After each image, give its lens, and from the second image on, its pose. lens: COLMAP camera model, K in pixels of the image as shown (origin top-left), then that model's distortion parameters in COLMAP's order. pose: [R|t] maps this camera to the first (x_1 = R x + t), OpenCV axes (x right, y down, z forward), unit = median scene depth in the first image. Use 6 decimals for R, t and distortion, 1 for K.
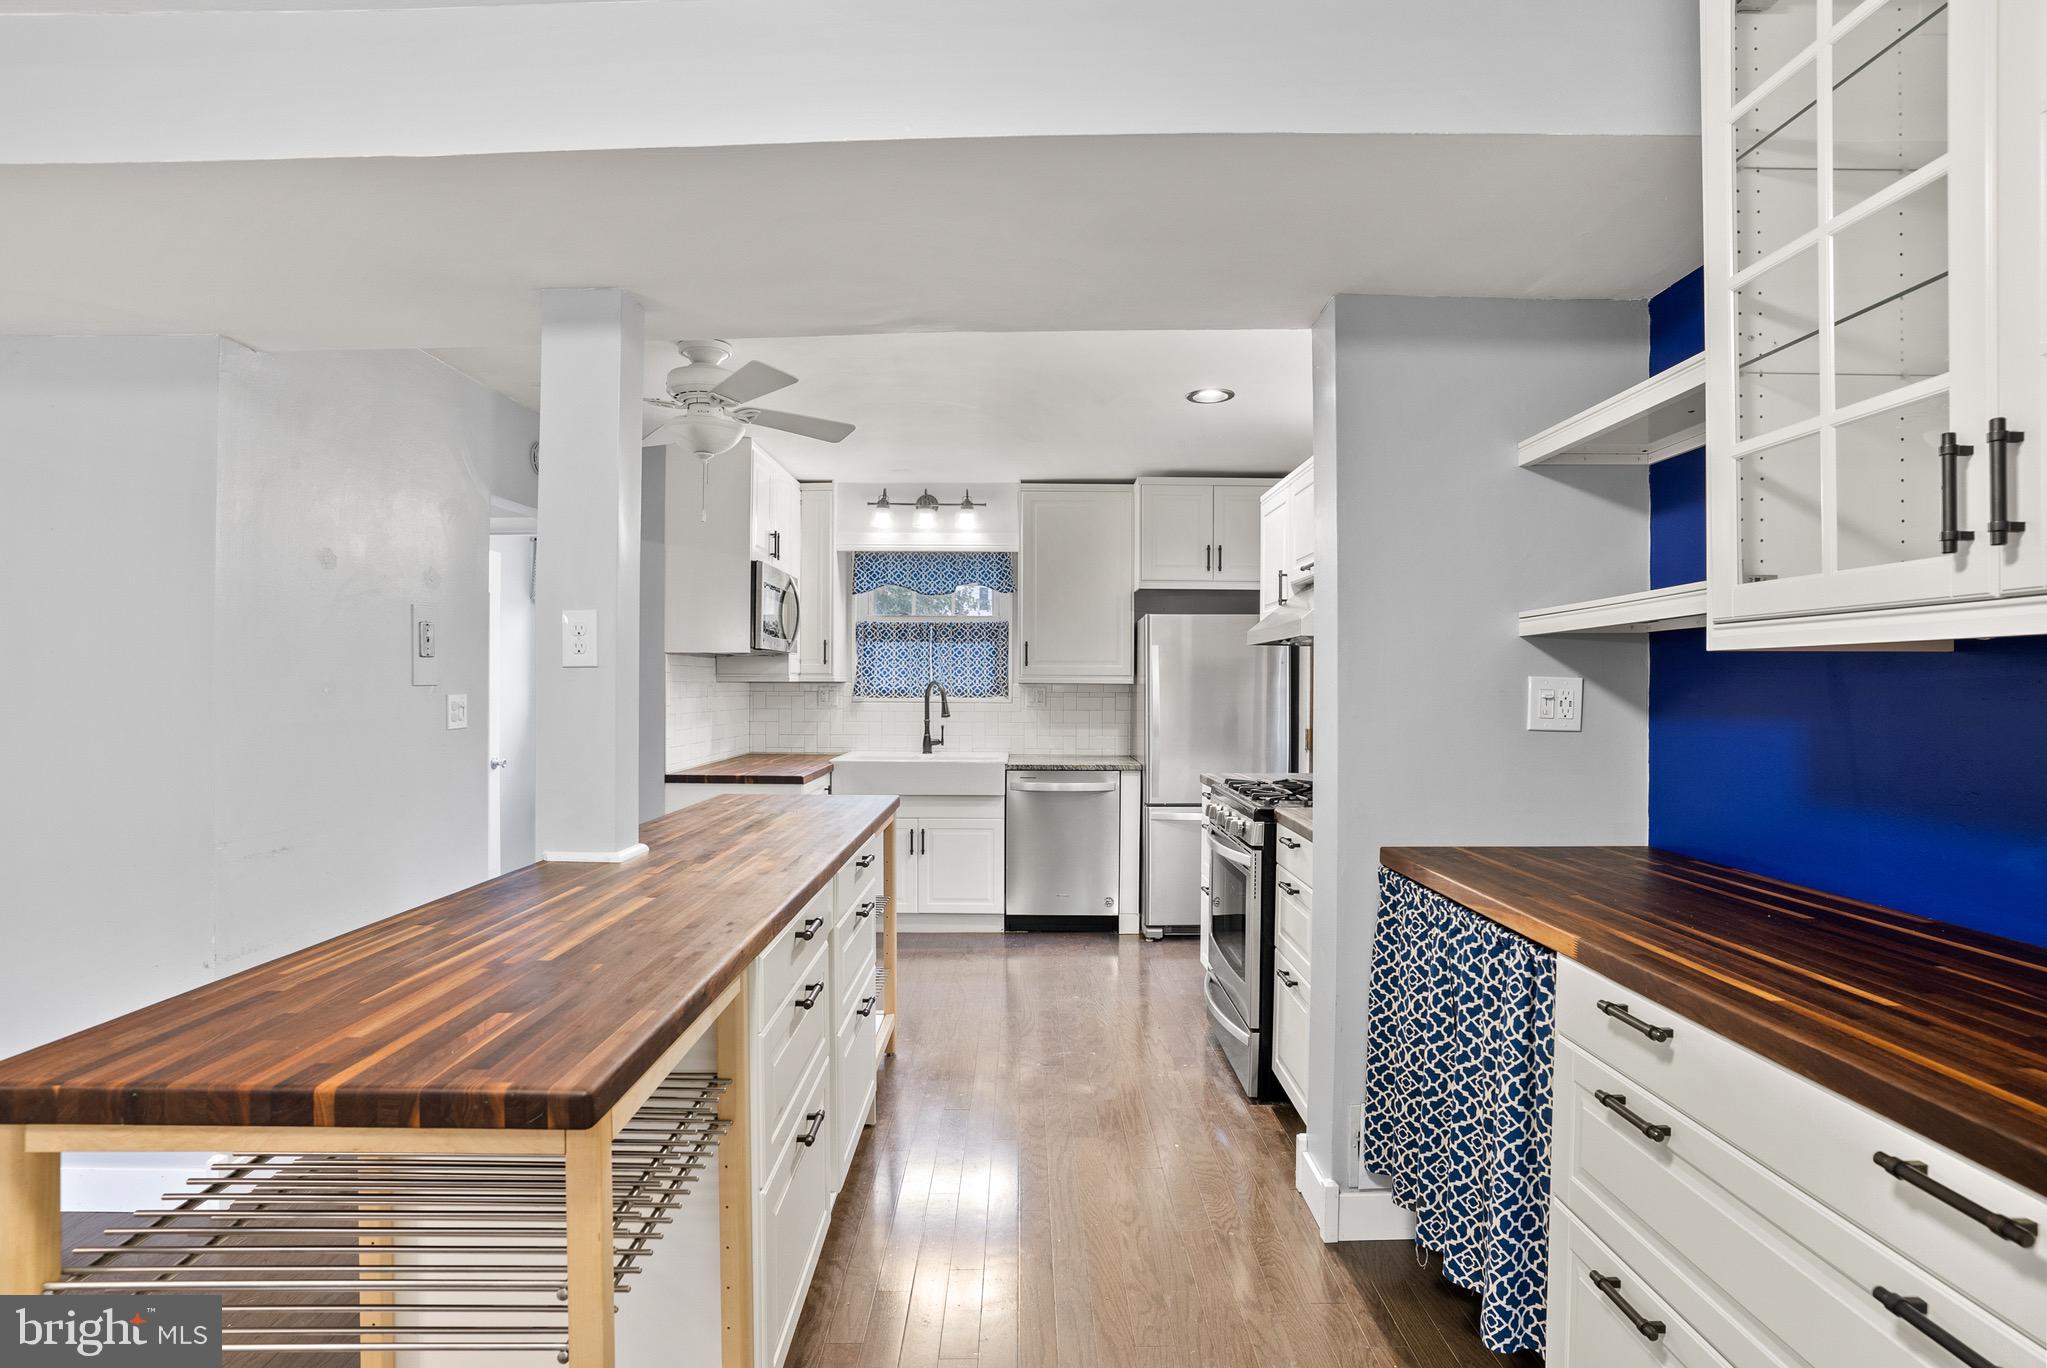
lens RADIAL K [[1006.1, 0, 1023.5], [0, 1006.1, 684.0], [0, 0, 1]] dist [-0.082521, 0.039869]
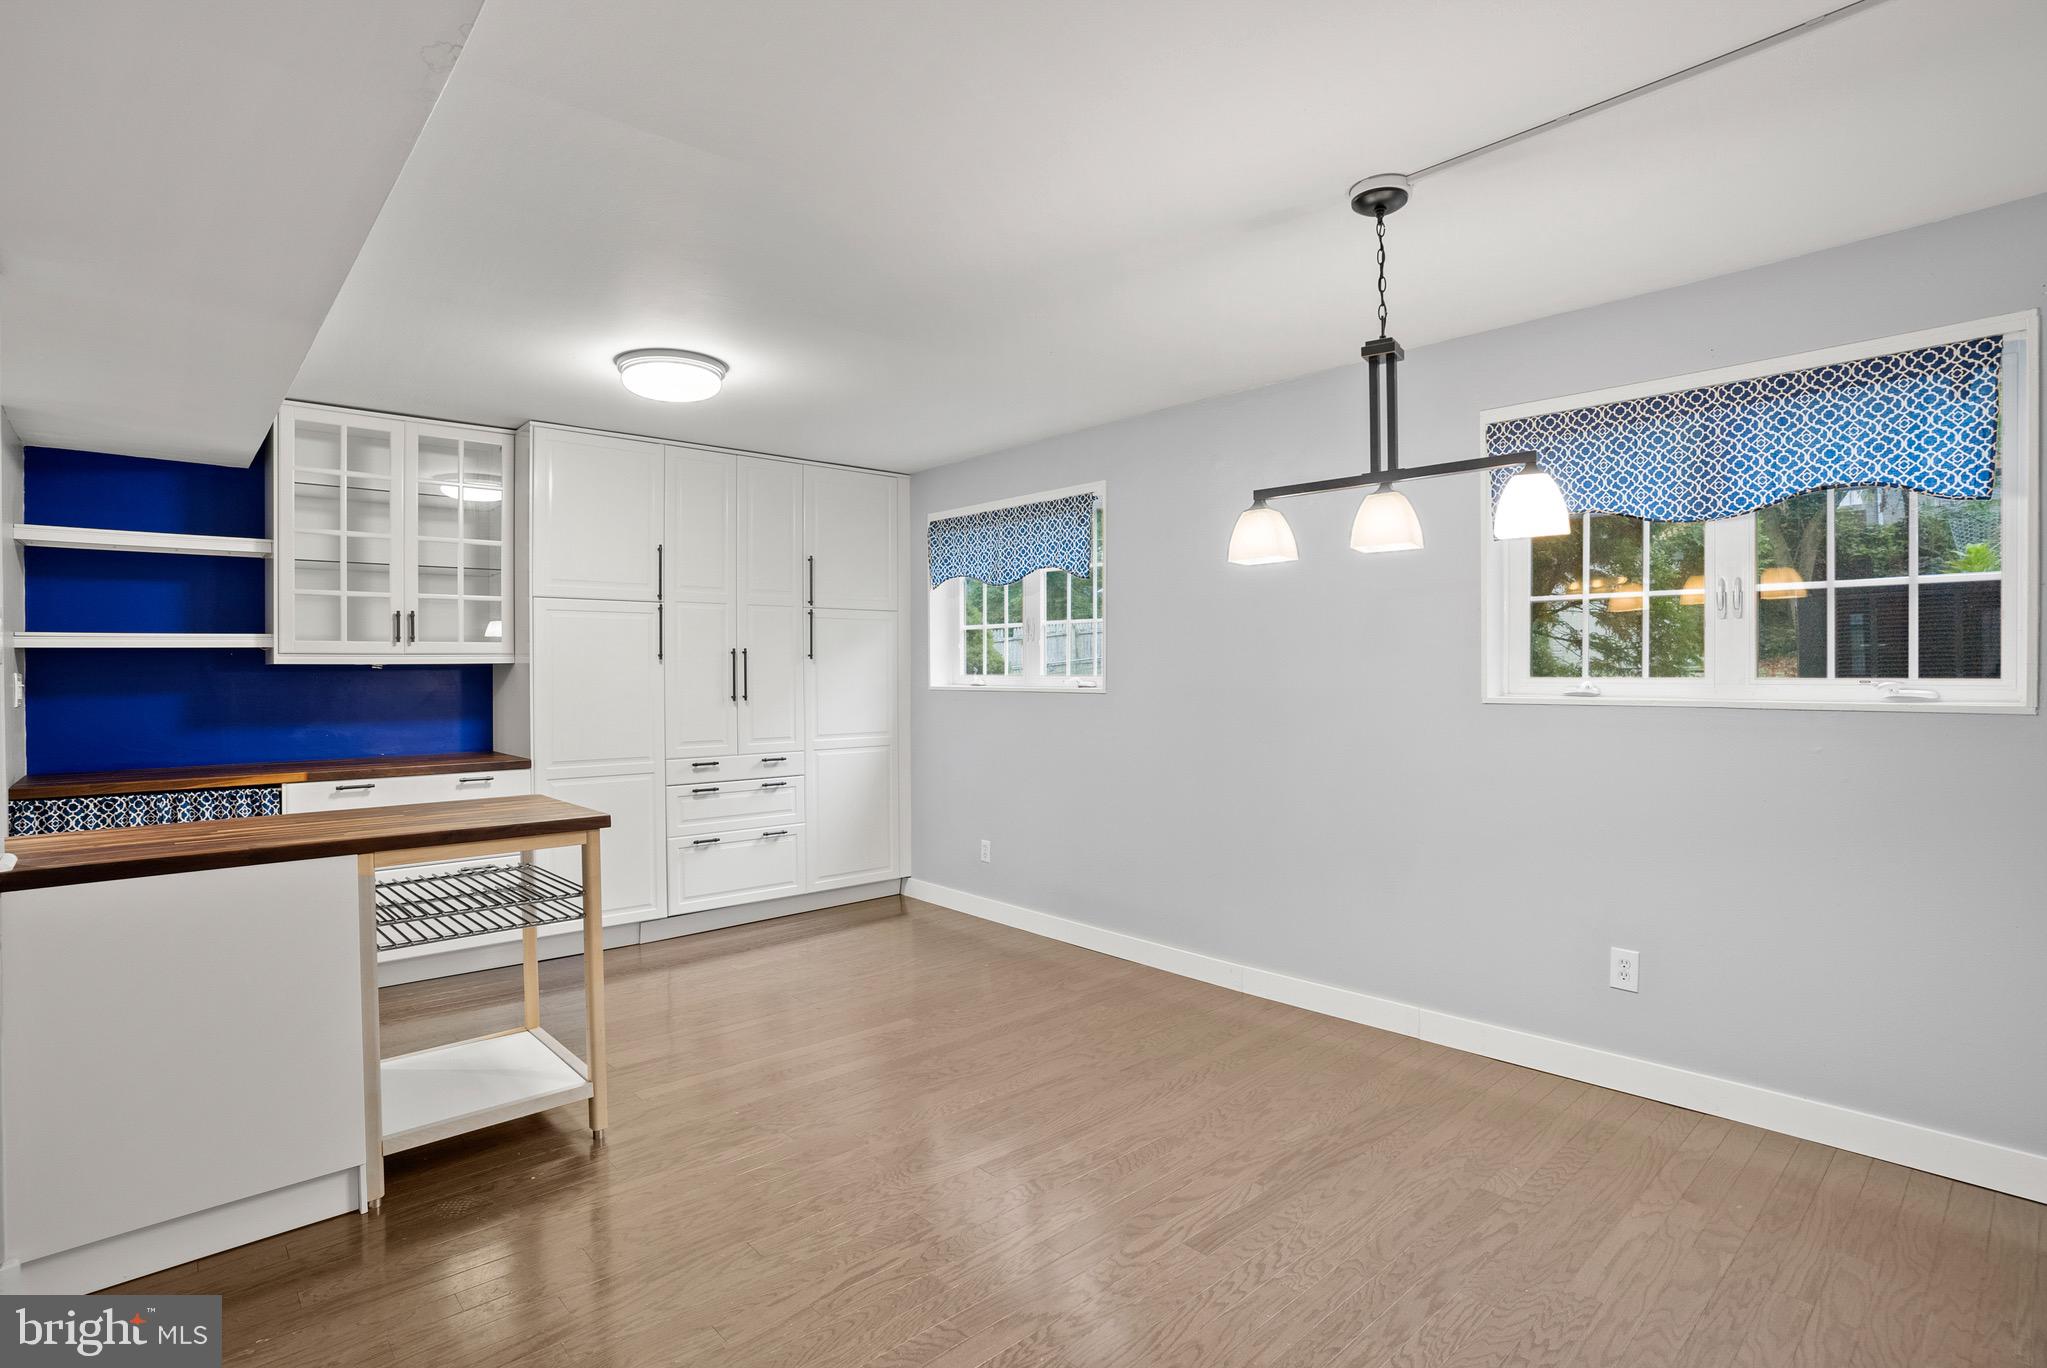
lens RADIAL K [[1006.1, 0, 1023.5], [0, 1006.1, 684.0], [0, 0, 1]] dist [-0.082521, 0.039869]
pose [[-0.674655, -0.008400, 0.738085, -0.727597], [0.002944, 0.999897, 0.014071, -0.003045], [-0.738127, 0.011666, -0.674561, 0.363278]]
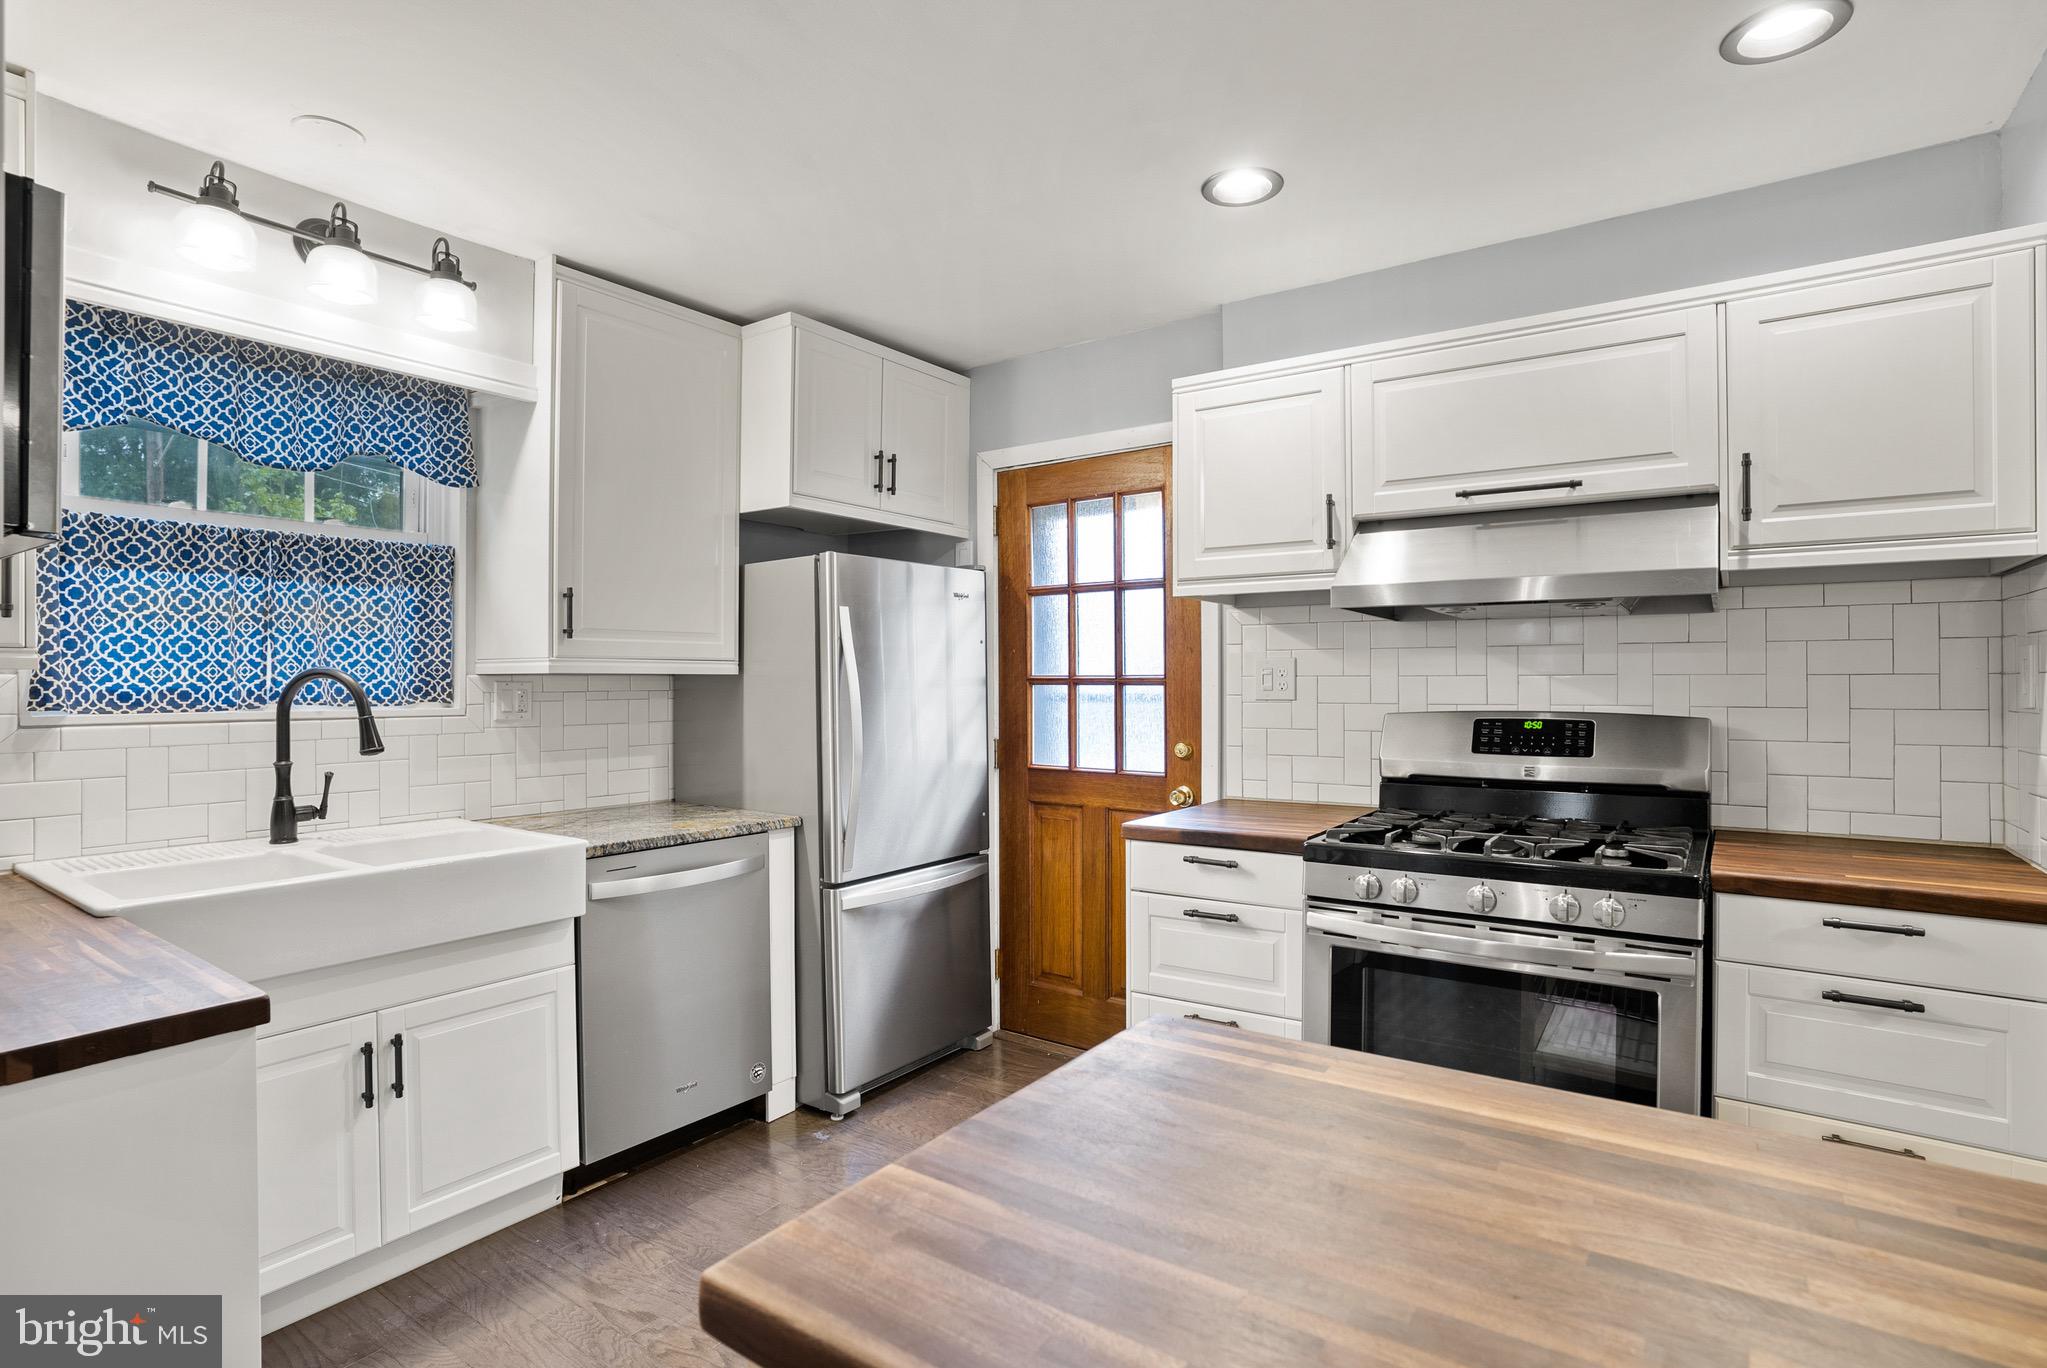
lens RADIAL K [[1017.4, 0, 1020.4], [0, 1017.4, 676.3], [0, 0, 1]] dist [-0.082866, 0.042254]
pose [[0.580488, -0.003689, 0.814261, -0.276589], [0.004070, 0.999990, 0.001629, 0.000561], [-0.814259, 0.002368, 0.580497, 0.563819]]
